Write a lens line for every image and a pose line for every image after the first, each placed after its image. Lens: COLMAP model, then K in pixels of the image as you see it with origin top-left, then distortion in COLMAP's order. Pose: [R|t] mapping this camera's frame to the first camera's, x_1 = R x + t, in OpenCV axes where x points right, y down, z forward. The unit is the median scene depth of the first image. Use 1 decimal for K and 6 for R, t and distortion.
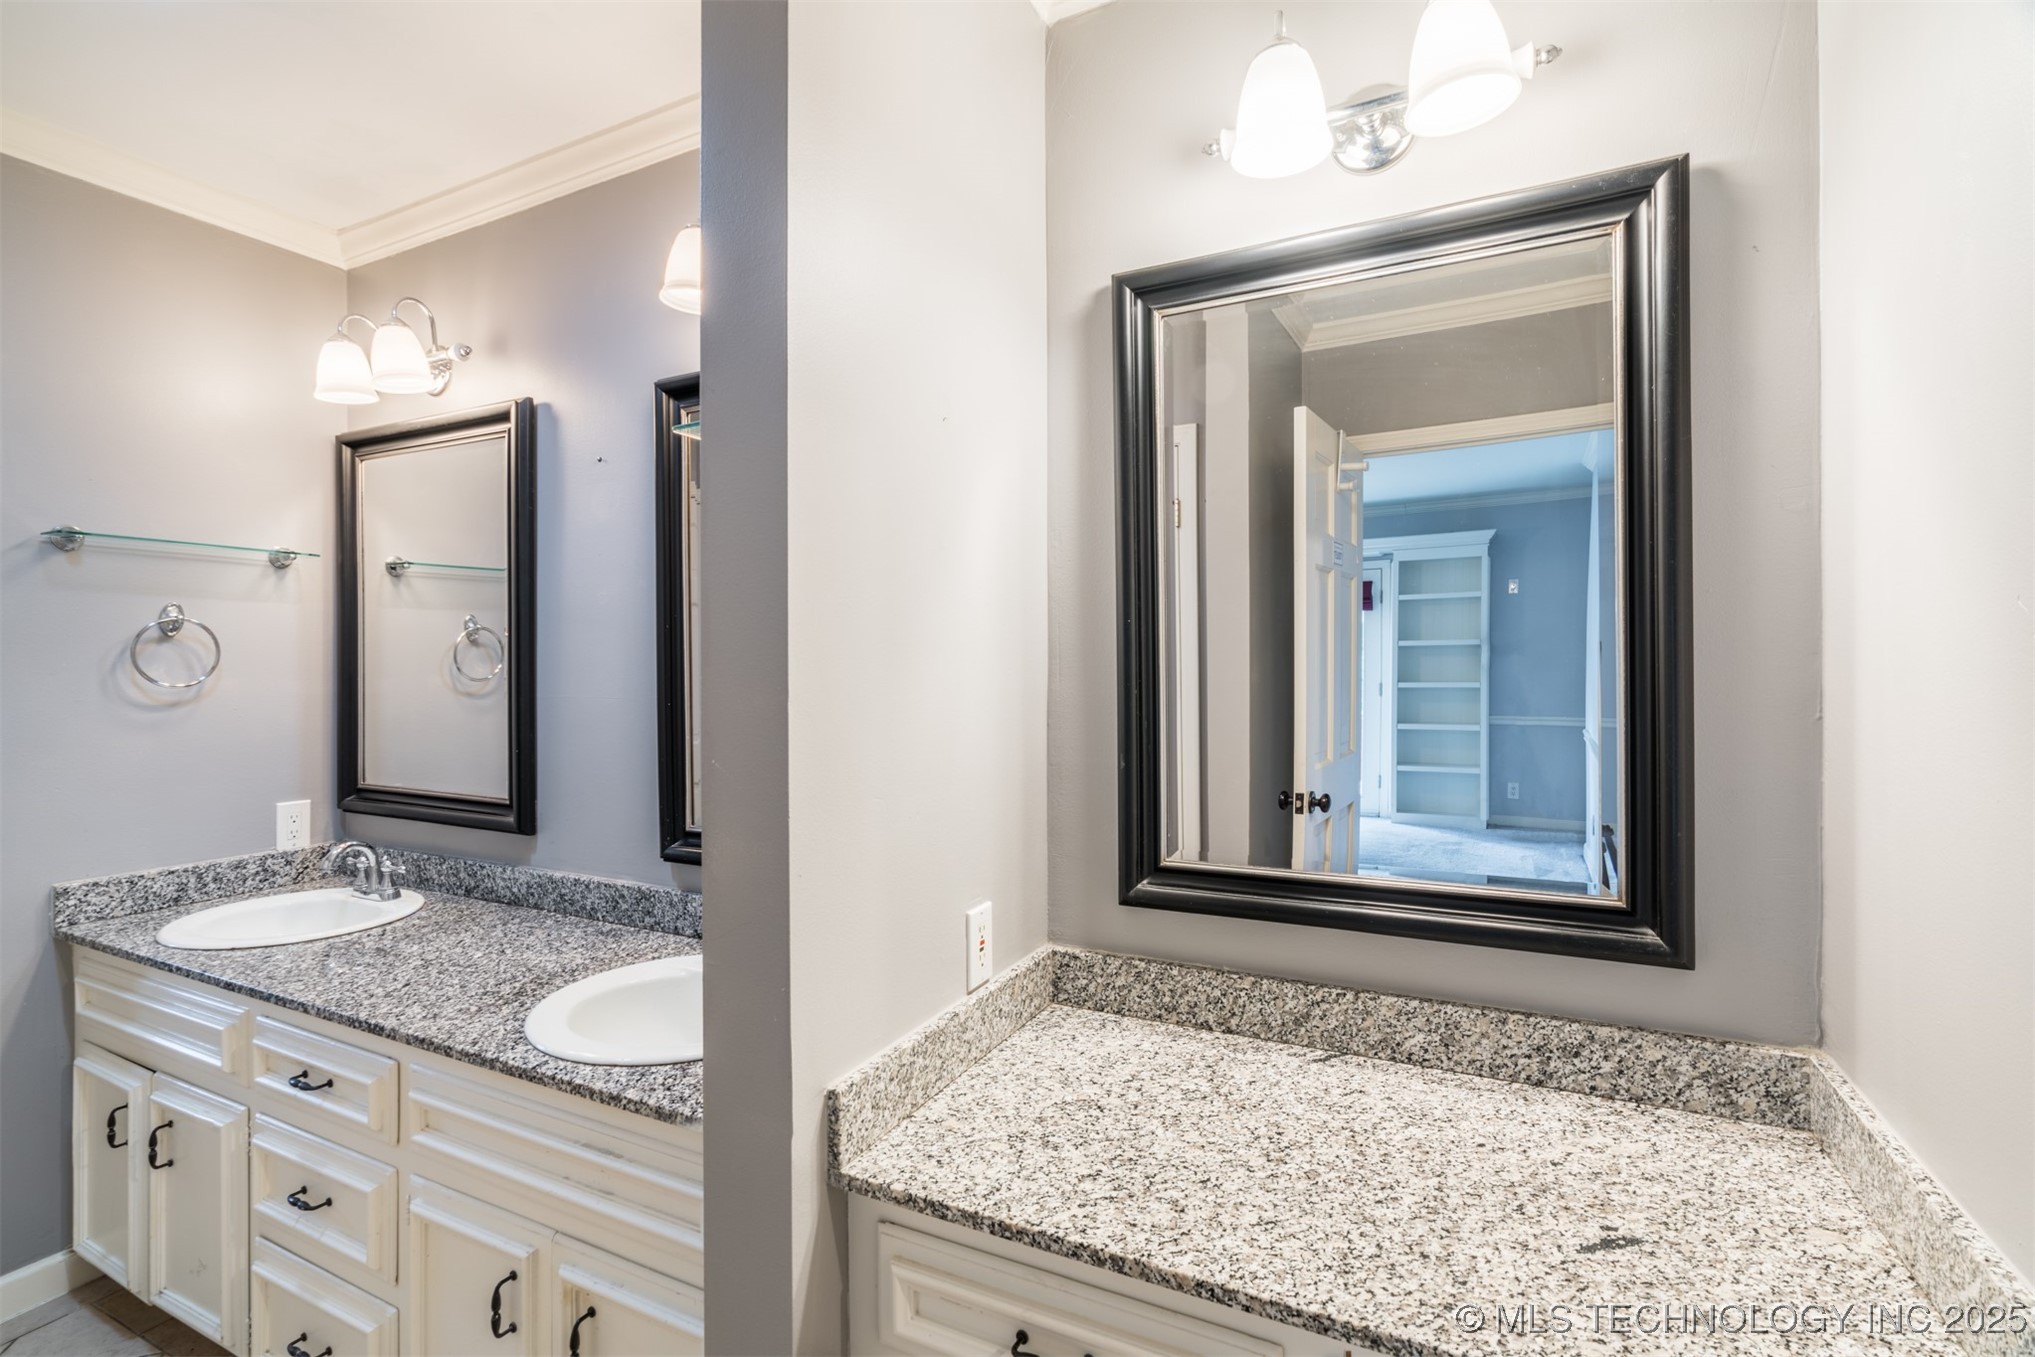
lens RADIAL K [[953.5, 0, 1010.6], [0, 953.5, 665.2], [0, 0, 1]] dist [-0.016931, 0.005559]
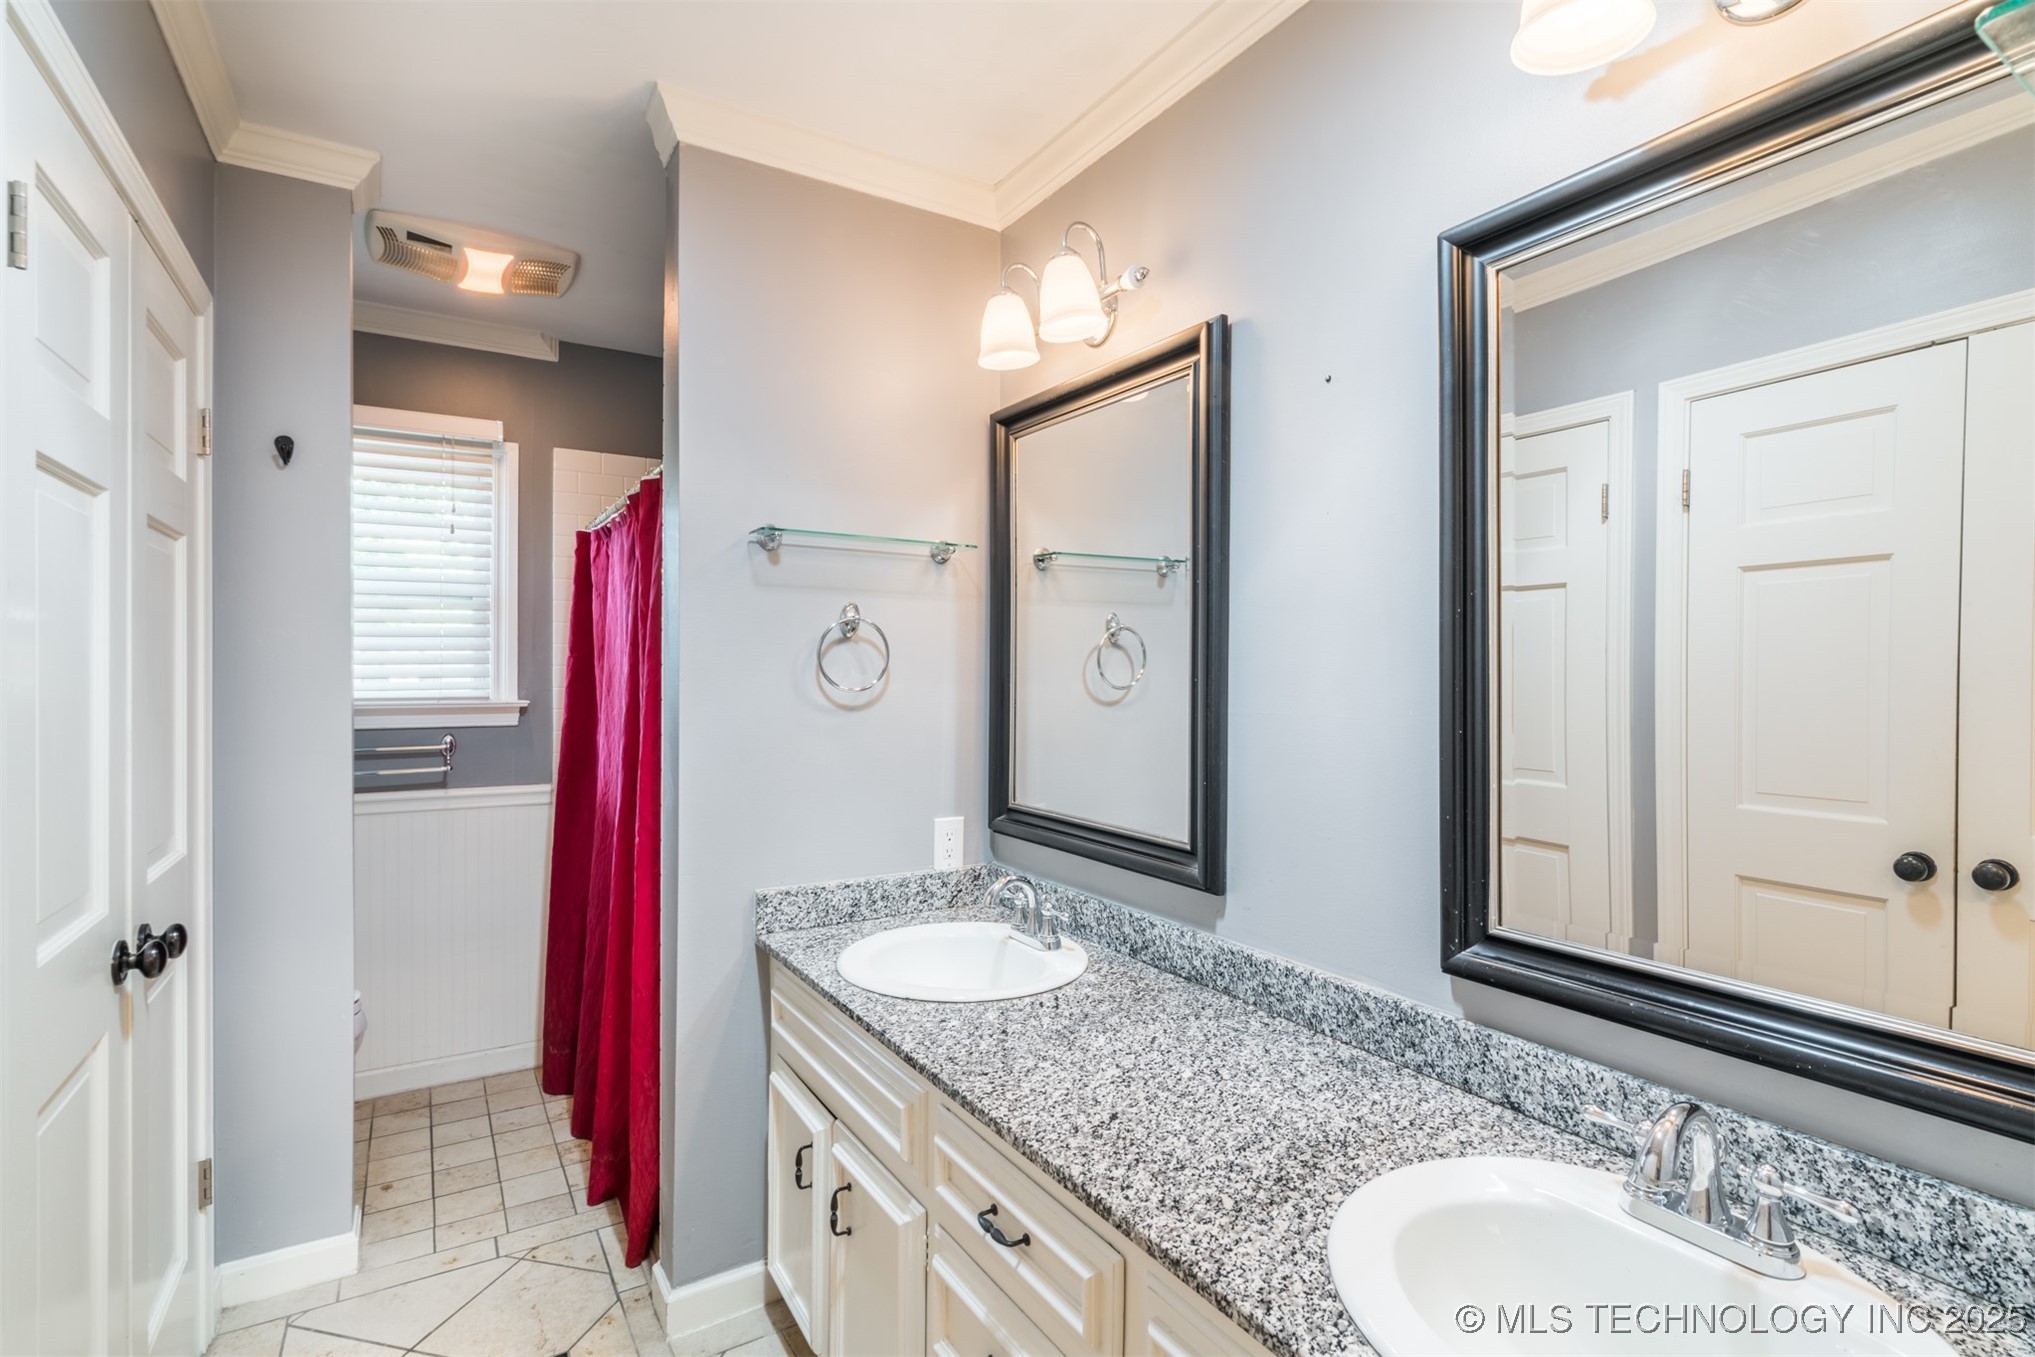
lens RADIAL K [[953.5, 0, 1010.6], [0, 953.5, 665.2], [0, 0, 1]] dist [-0.016931, 0.005559]
pose [[0.858307, 0.003016, -0.513127, -0.264147], [-0.007136, 0.999956, -0.006060, 0.001876], [0.513086, 0.008863, 0.858291, 0.267042]]
